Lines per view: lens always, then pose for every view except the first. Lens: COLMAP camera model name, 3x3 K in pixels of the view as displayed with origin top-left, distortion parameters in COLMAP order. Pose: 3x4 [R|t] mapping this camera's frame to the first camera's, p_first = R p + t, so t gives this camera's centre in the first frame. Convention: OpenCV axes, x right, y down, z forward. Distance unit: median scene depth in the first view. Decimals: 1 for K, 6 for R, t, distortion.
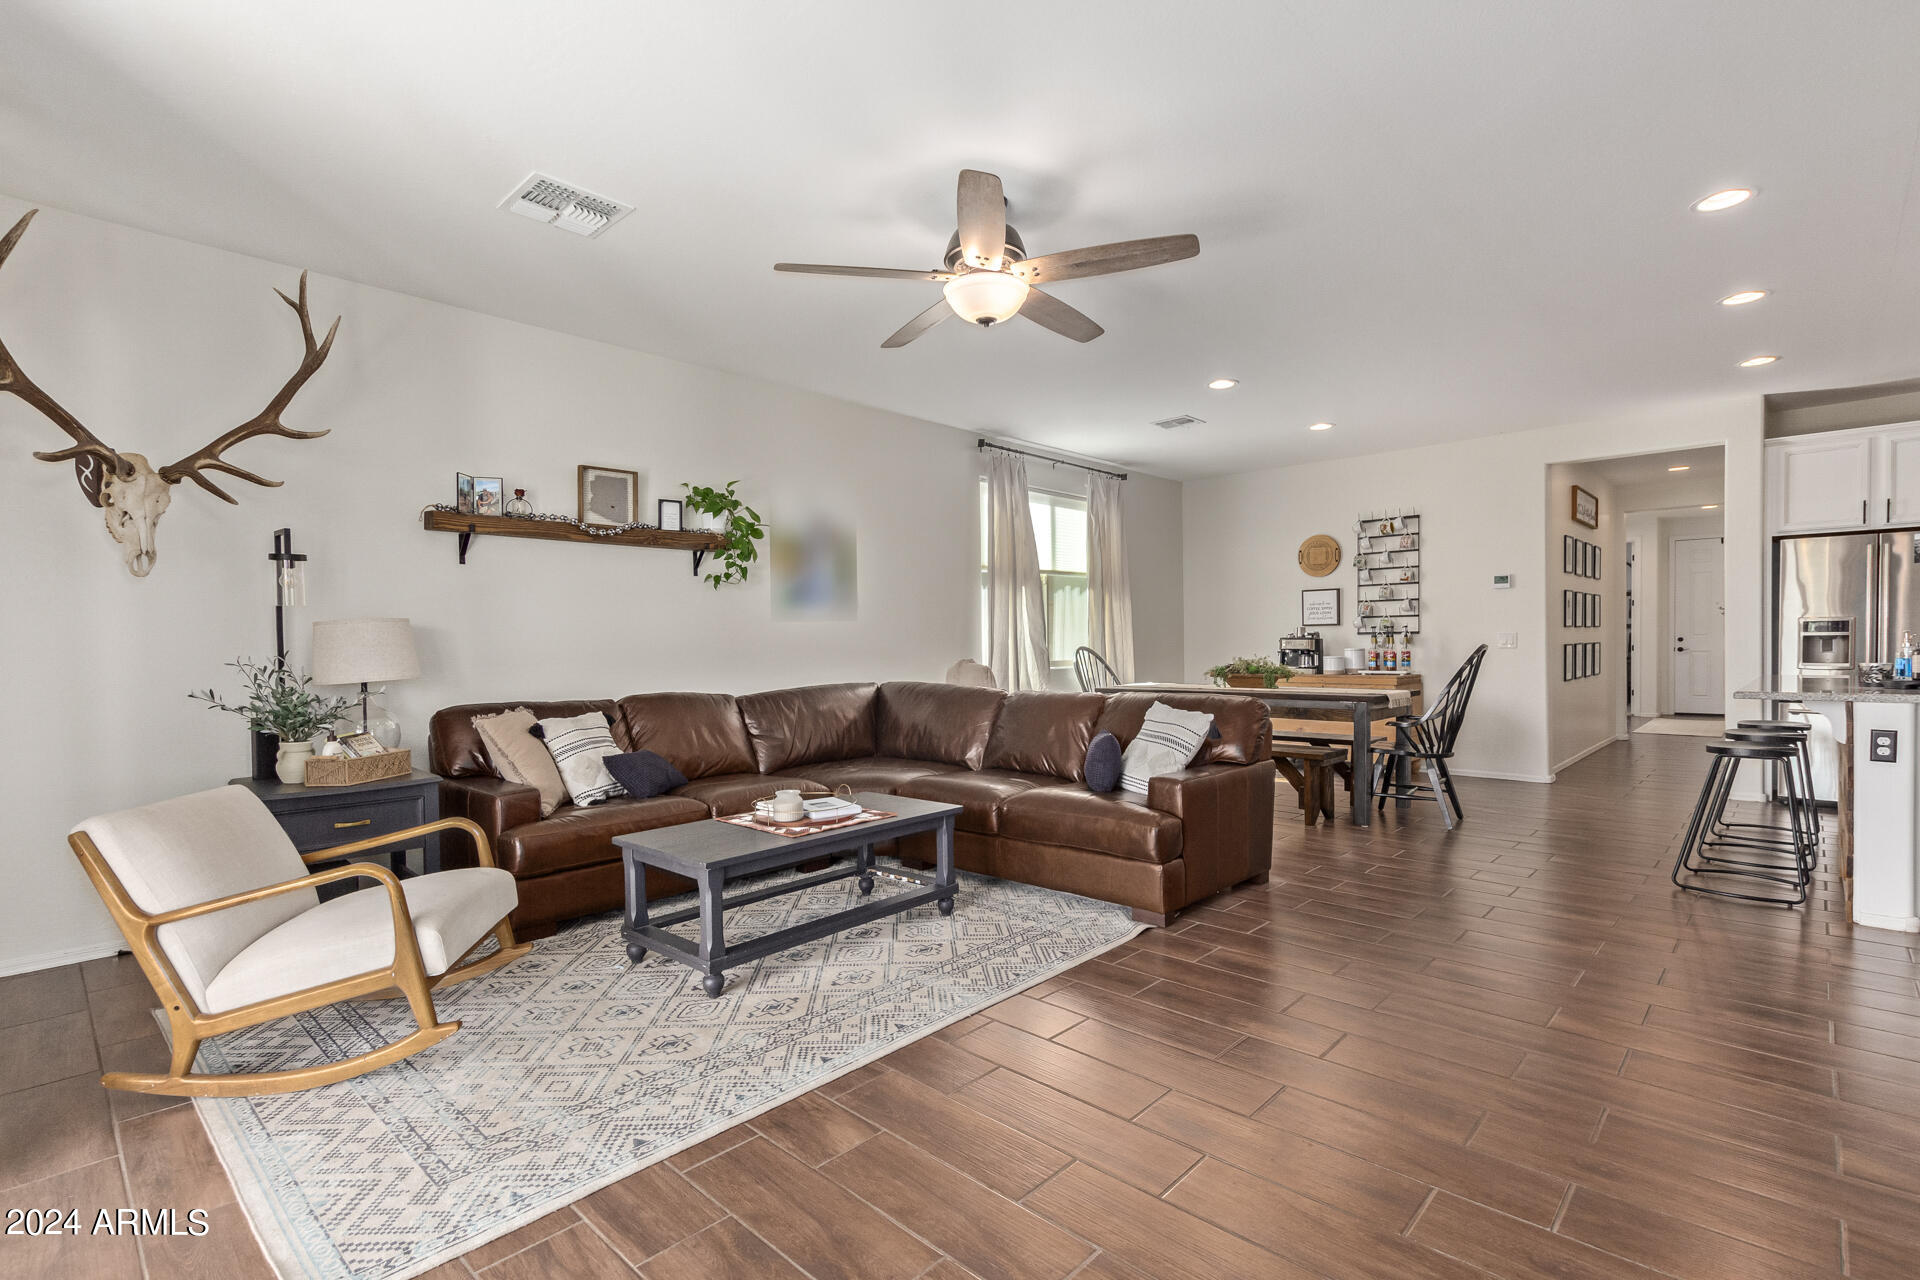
lens RADIAL K [[895.6, 0, 936.0], [0, 895.6, 648.9], [0, 0, 1]] dist [0.001528, 0.000291]
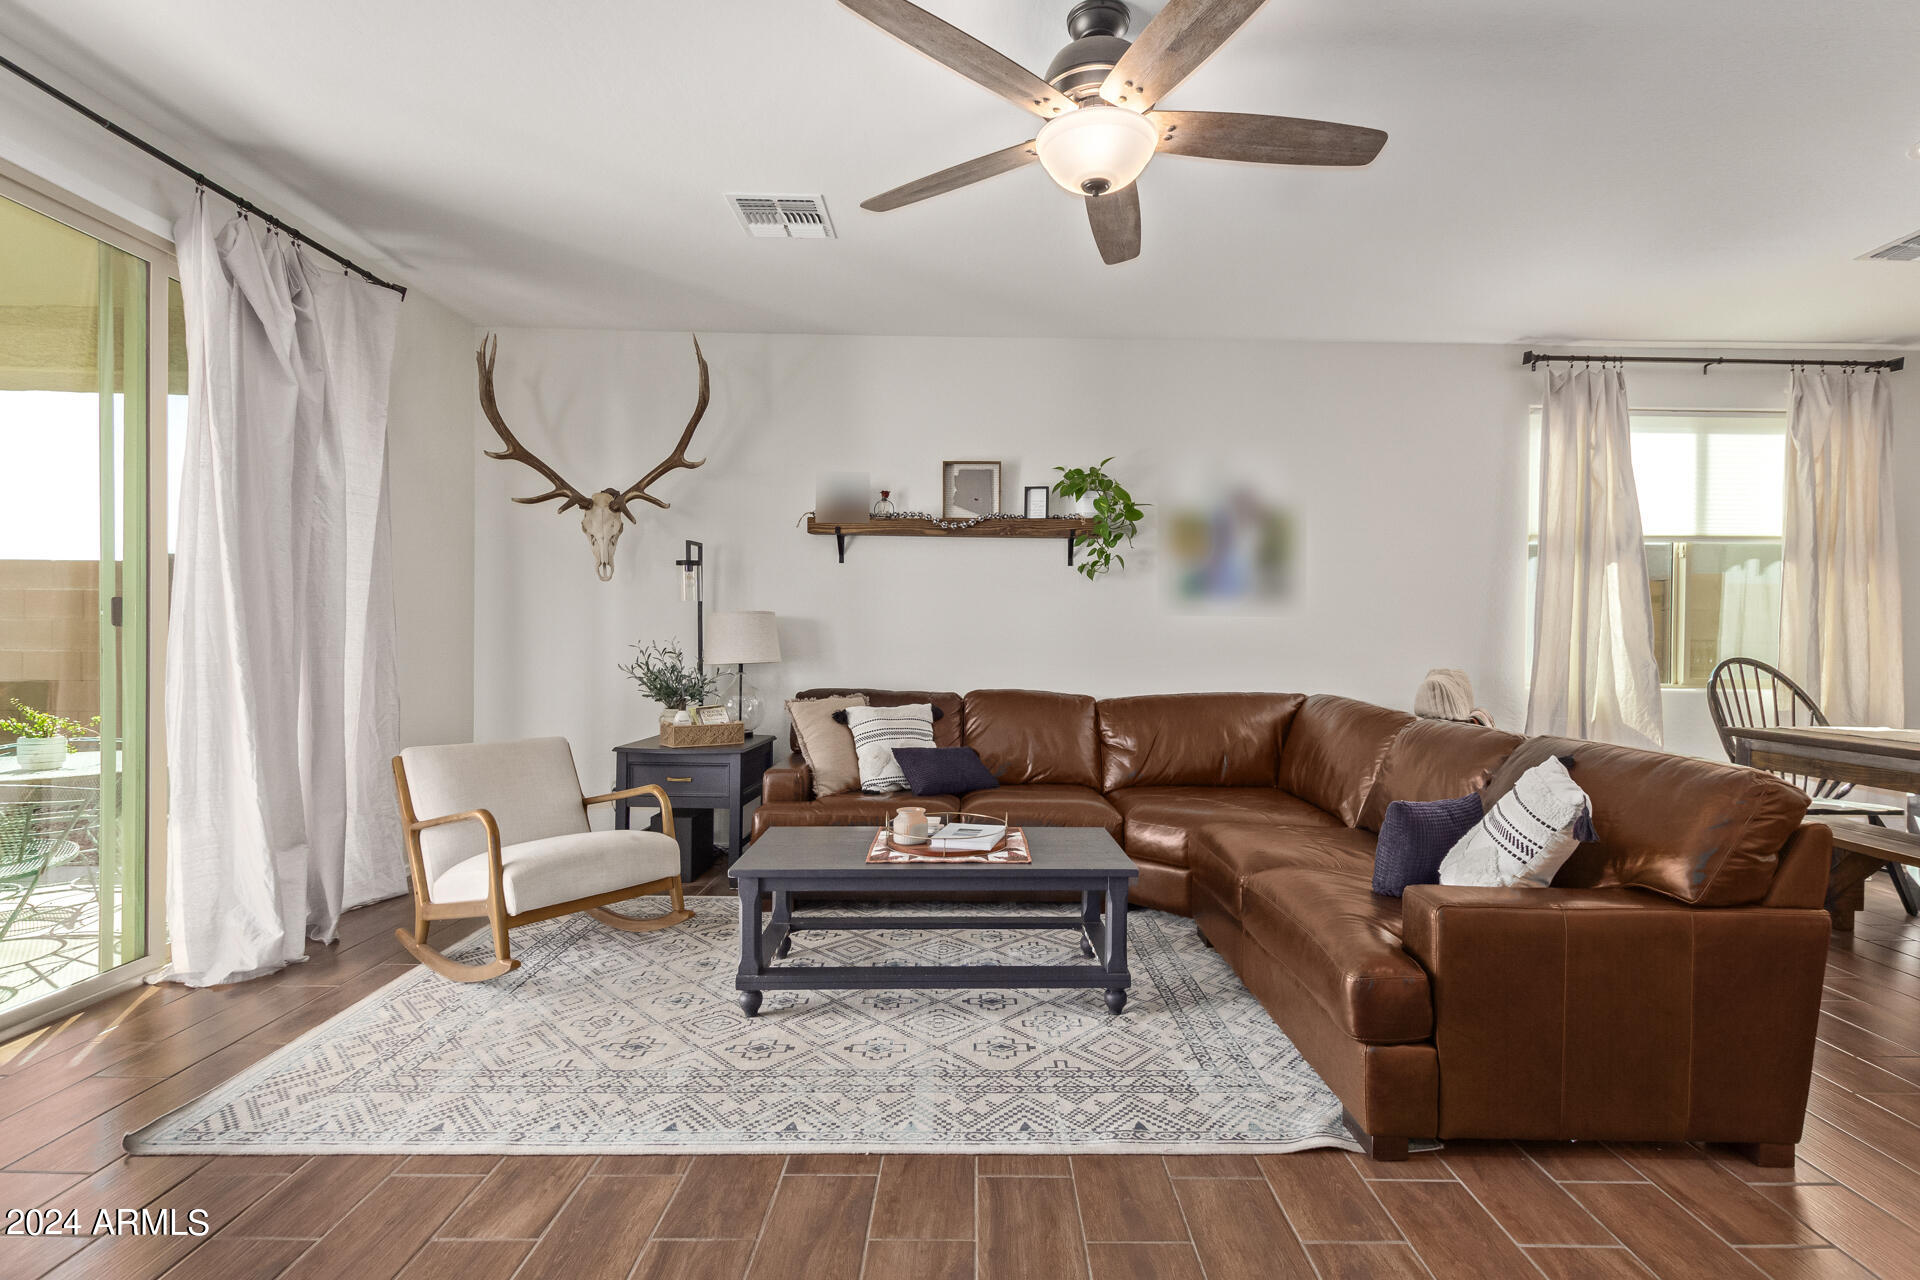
lens RADIAL K [[881.1, 0, 960.0], [0, 881.1, 640.0], [0, 0, 1]] dist [0.003239, 0.000344]
pose [[0.701251, 0.020922, -0.712607, 0.365680], [-0.025095, 0.999674, 0.004655, -0.007388], [0.712473, 0.014619, 0.701548, 0.337831]]
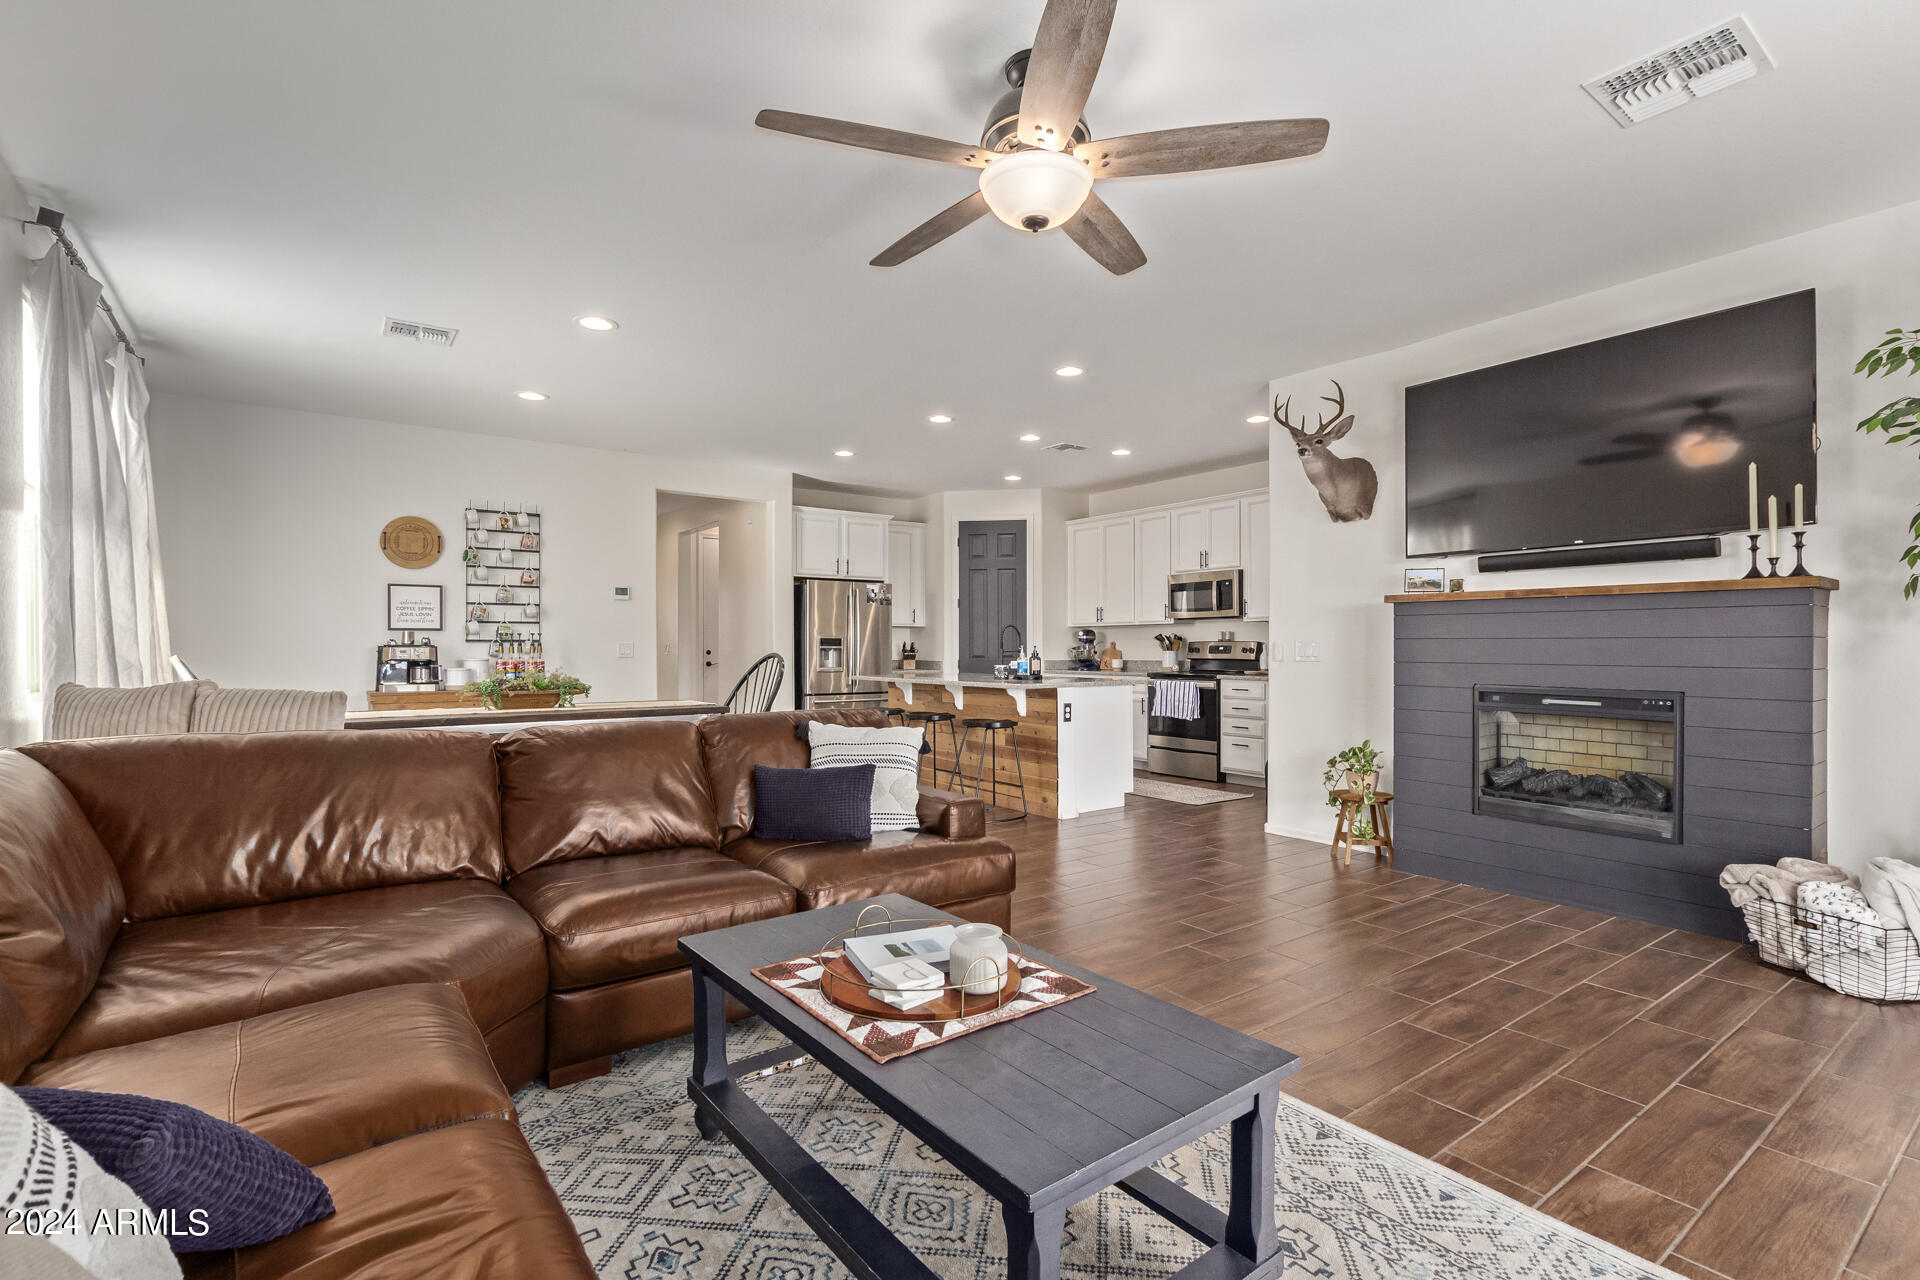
lens RADIAL K [[903.1, 0, 960.0], [0, 903.1, 640.0], [0, 0, 1]] dist [-0.001593, -0.000236]
pose [[0.143757, 0.019668, 0.989418, -0.527575], [0.004390, 0.999780, -0.020512, 0.002573], [-0.989603, 0.007292, 0.143639, 0.724252]]
